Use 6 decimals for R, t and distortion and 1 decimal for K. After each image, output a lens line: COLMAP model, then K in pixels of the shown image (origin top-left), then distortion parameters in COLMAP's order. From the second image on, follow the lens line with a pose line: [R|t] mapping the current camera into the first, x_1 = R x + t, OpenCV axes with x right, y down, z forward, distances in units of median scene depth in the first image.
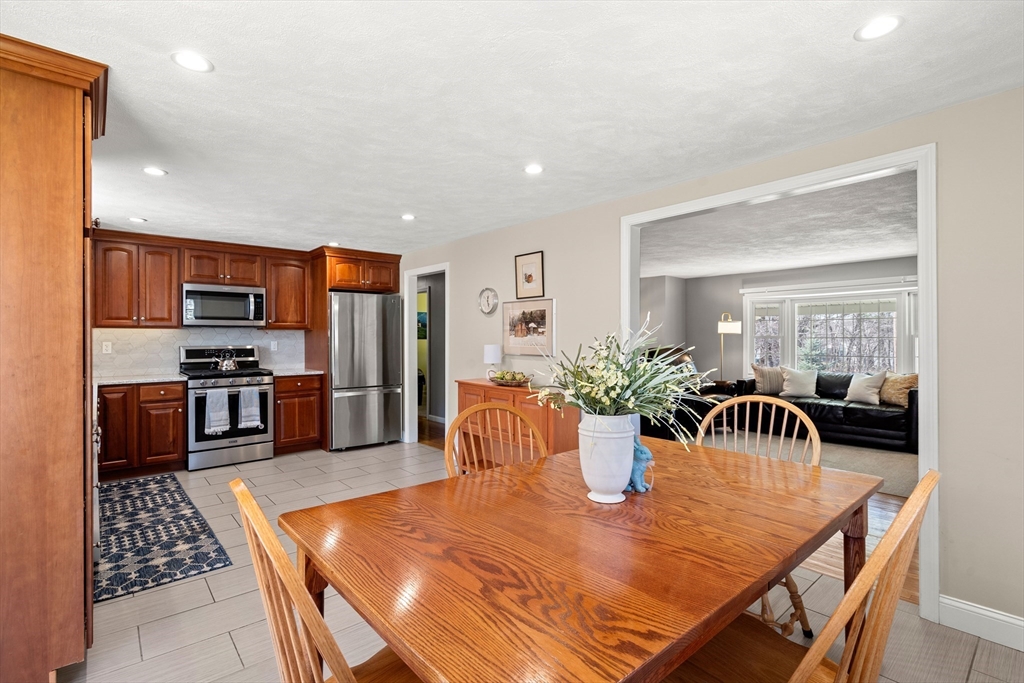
lens RADIAL K [[471.0, 0, 504.0], [0, 471.0, 339.9], [0, 0, 1]] dist [-0.006852, 0.006382]
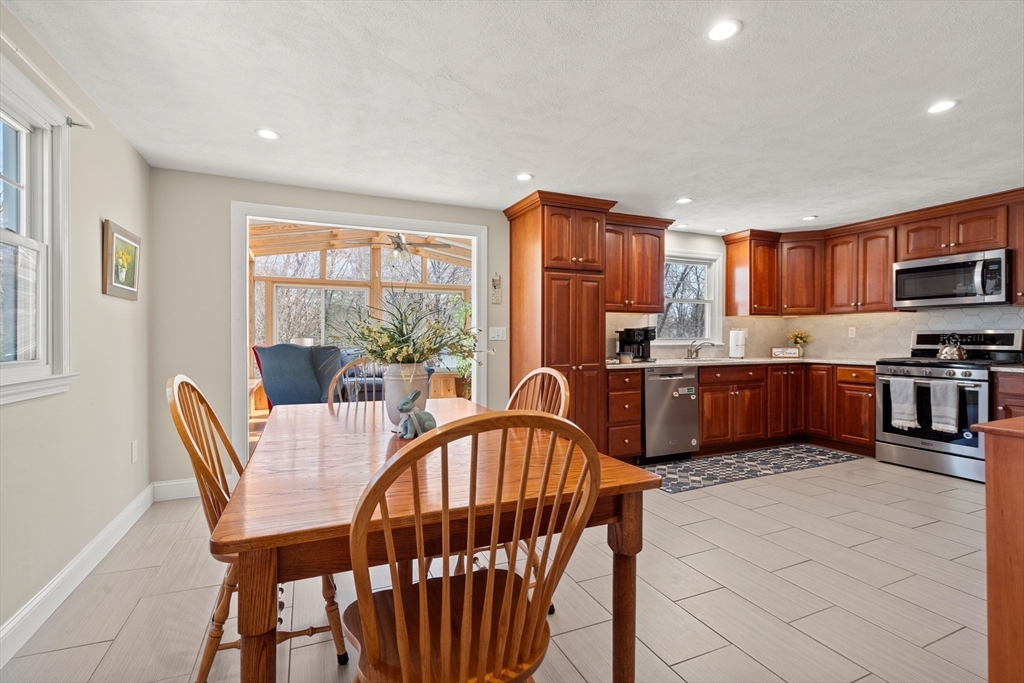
lens RADIAL K [[471.0, 0, 505.5], [0, 471.0, 339.5], [0, 0, 1]] dist [-0.006852, 0.006382]
pose [[-0.301517, 0.006871, -0.953436, 0.470369], [-0.000114, 0.999974, 0.007242, 0.026417], [0.953461, 0.002292, -0.301509, 0.568609]]
